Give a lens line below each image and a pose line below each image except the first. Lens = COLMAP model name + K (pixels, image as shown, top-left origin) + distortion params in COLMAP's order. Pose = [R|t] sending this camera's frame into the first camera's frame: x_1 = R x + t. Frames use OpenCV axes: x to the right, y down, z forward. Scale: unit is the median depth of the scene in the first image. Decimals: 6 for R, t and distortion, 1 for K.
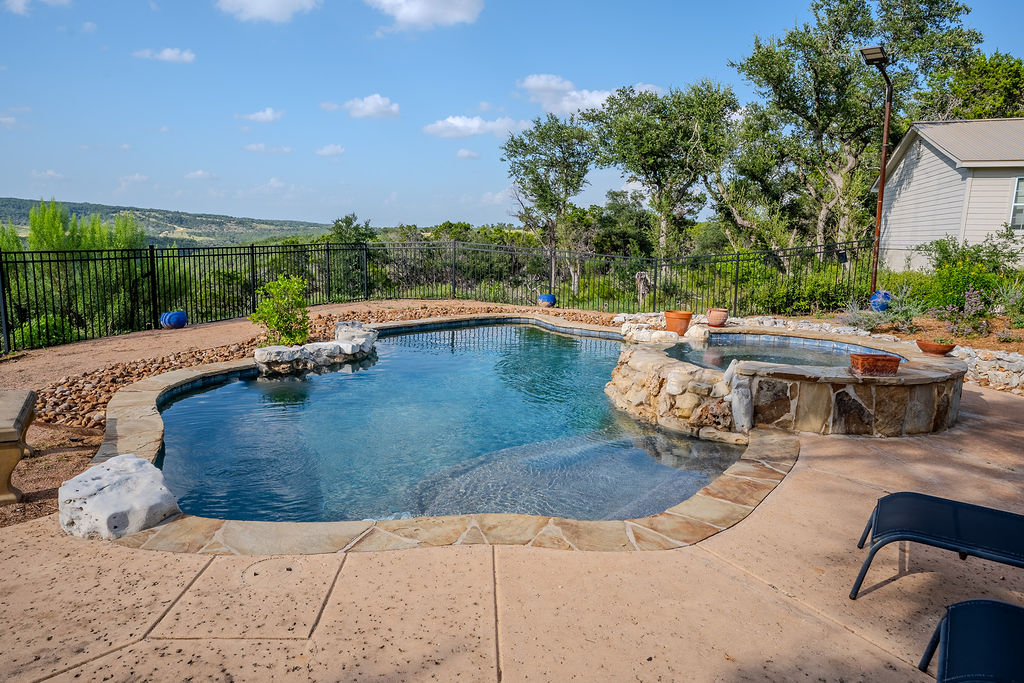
lens RADIAL K [[732.6, 0, 512.0], [0, 732.6, 341.5], [0, 0, 1]] dist [0.003055, 0.000478]
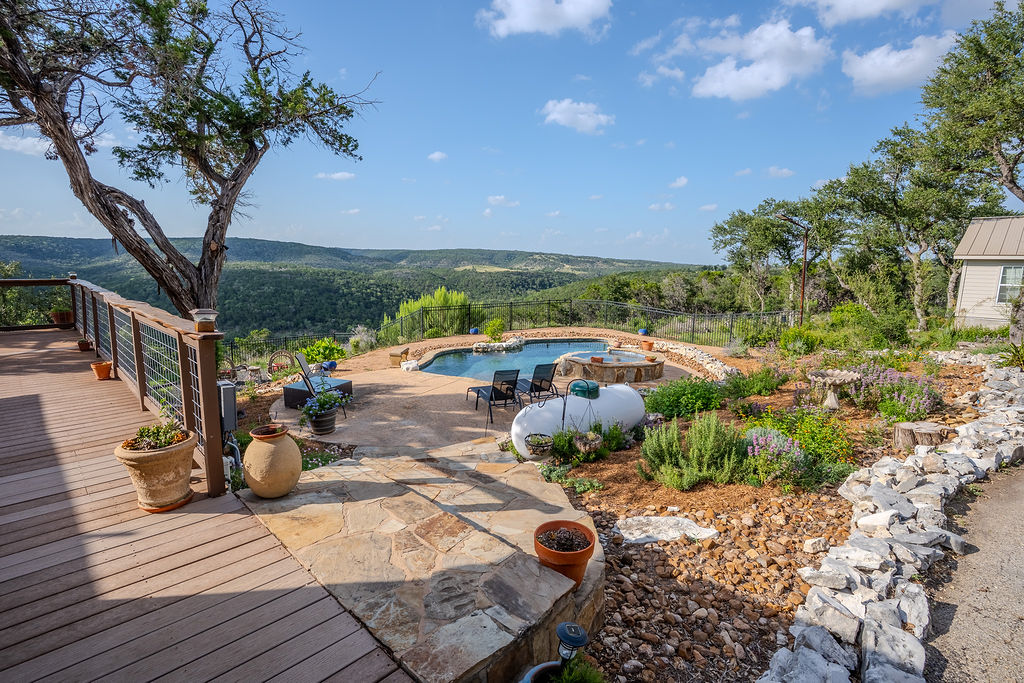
lens RADIAL K [[498.3, 0, 506.0], [0, 498.3, 343.4], [0, 0, 1]] dist [-0.066253, 0.026544]
pose [[0.866980, 0.074033, -0.492813, 0.620638], [-0.074706, 0.997037, 0.018354, -0.029915], [0.492711, 0.020904, 0.869942, -0.624182]]
